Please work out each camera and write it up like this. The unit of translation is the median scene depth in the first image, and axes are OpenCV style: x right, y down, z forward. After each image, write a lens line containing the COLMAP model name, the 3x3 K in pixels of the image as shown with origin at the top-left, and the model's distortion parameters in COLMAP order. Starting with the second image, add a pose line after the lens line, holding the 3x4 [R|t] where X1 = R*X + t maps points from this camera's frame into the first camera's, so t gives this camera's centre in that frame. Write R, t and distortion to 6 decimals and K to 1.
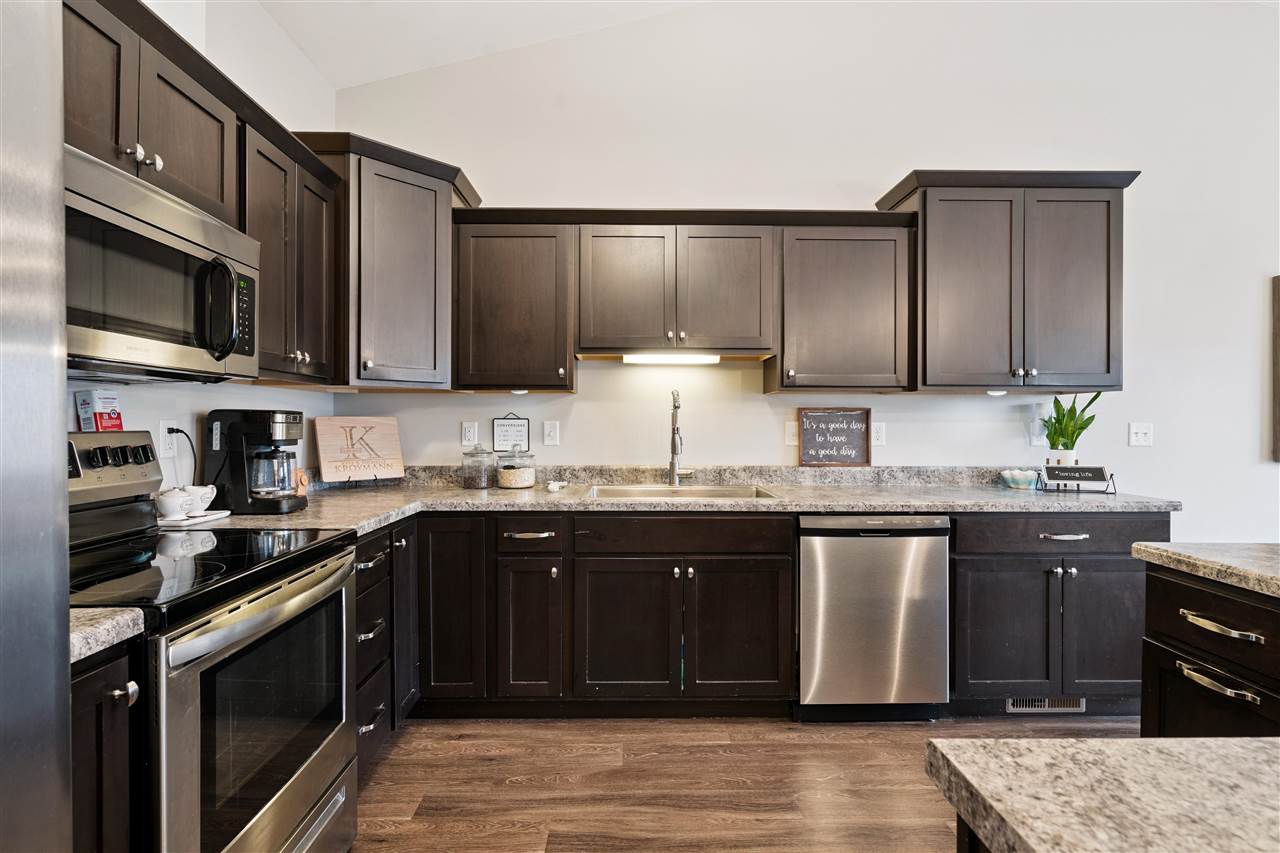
lens RADIAL K [[628.5, 0, 637.0], [0, 628.5, 425.8], [0, 0, 1]] dist [0.006762, 0.000334]
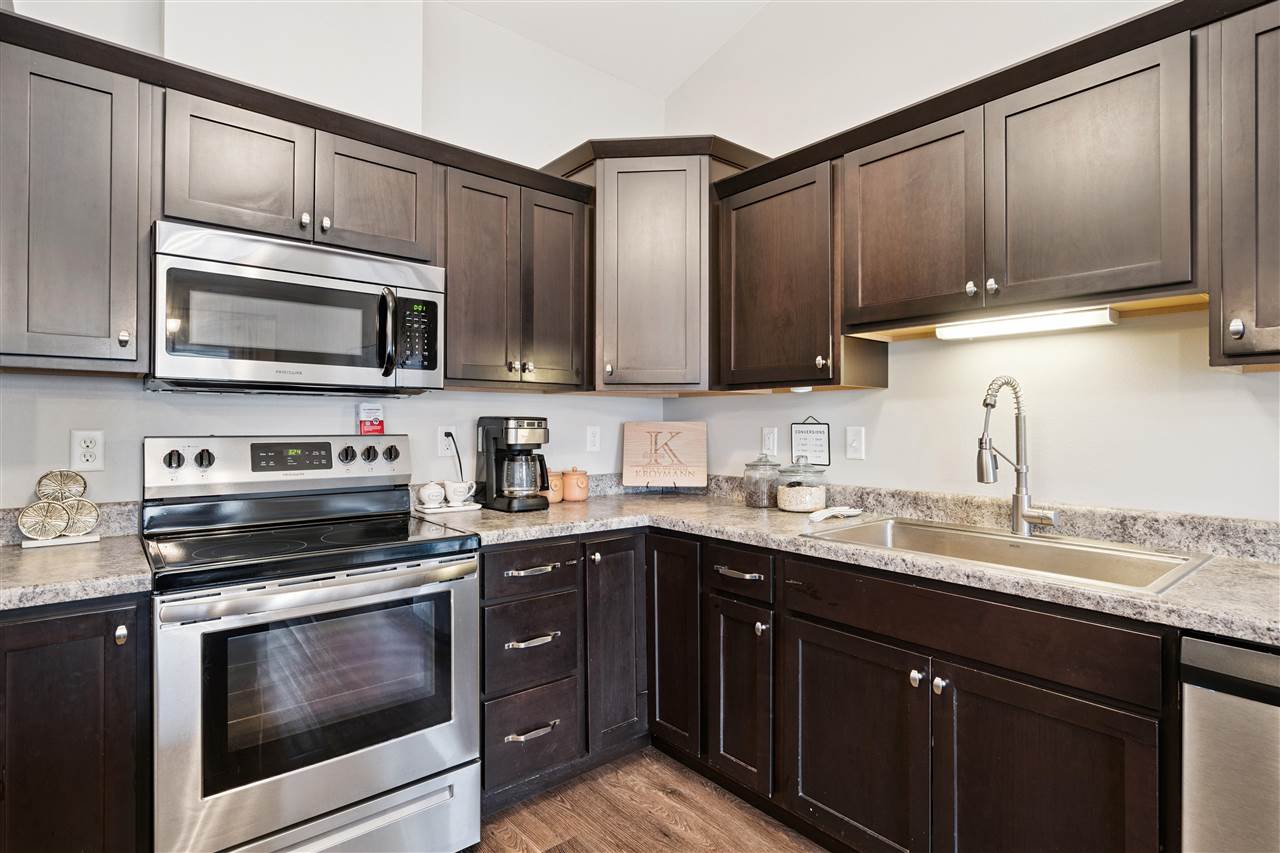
lens RADIAL K [[646.3, 0, 645.3], [0, 646.3, 421.0], [0, 0, 1]] dist [-0.003423, 0.000232]
pose [[0.632195, -0.003166, -0.774803, 0.329346], [-0.005930, 0.999943, -0.008924, -0.006587], [0.774786, 0.010237, 0.632140, 0.347676]]
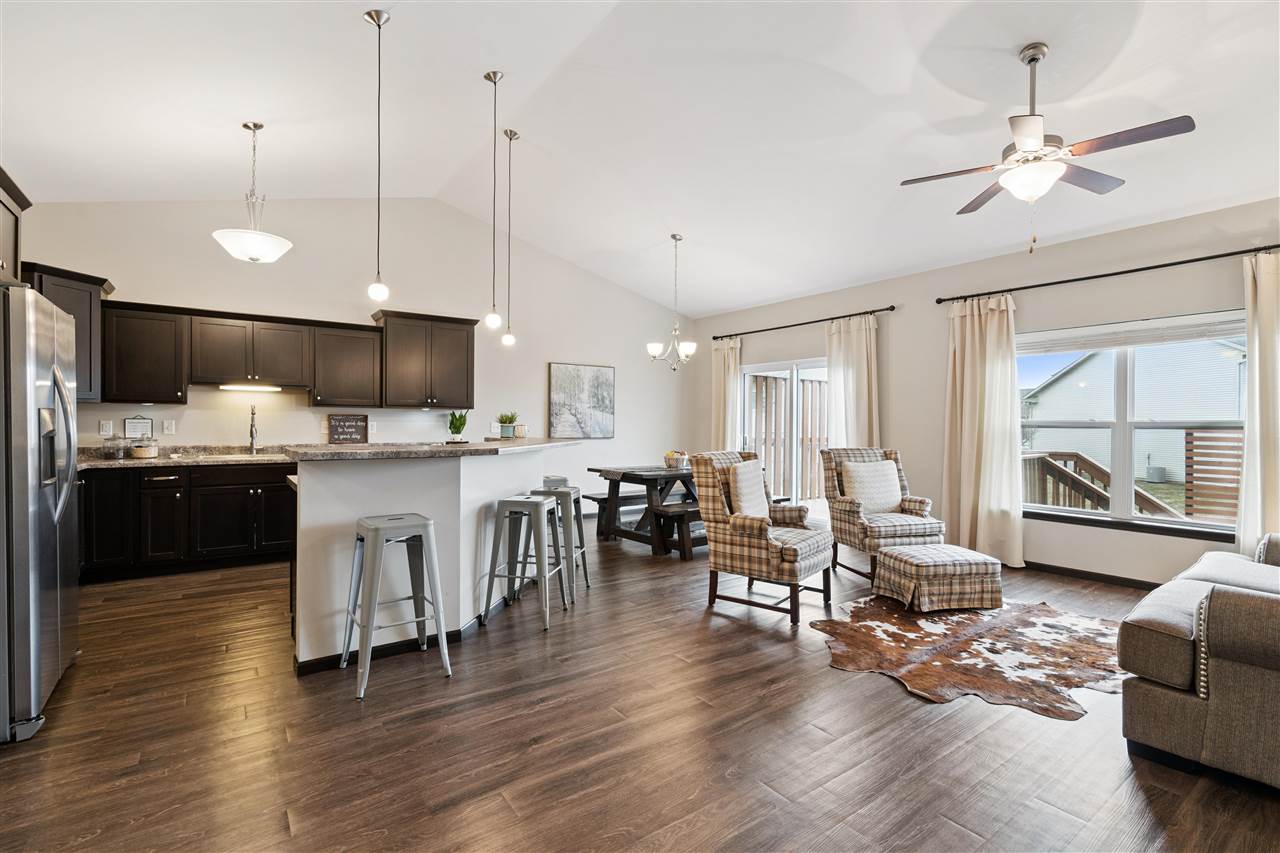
lens RADIAL K [[585.7, 0, 641.7], [0, 585.7, 426.6], [0, 0, 1]] dist [0.000312, 0.001275]
pose [[0.819842, -0.000873, 0.572589, 0.009103], [0.002045, 0.999997, -0.001404, 0.015661], [-0.572586, 0.002322, 0.819841, -1.186409]]
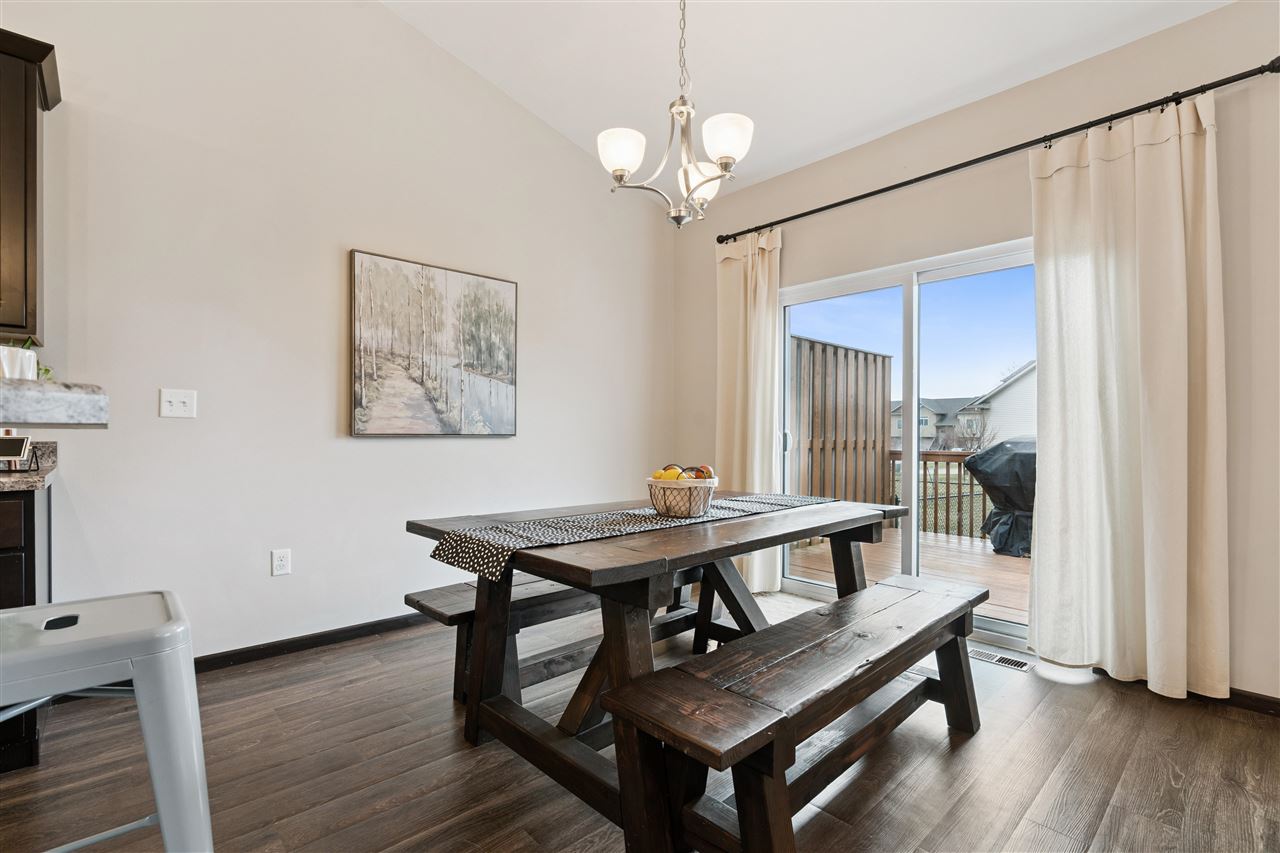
lens RADIAL K [[585.7, 0, 640.3], [0, 585.7, 431.2], [0, 0, 1]] dist [0.000312, 0.001275]
pose [[0.745747, 0.005319, 0.666208, 0.804257], [0.001612, 0.999951, -0.009788, 0.065944], [-0.666227, 0.008374, 0.745702, -0.025913]]
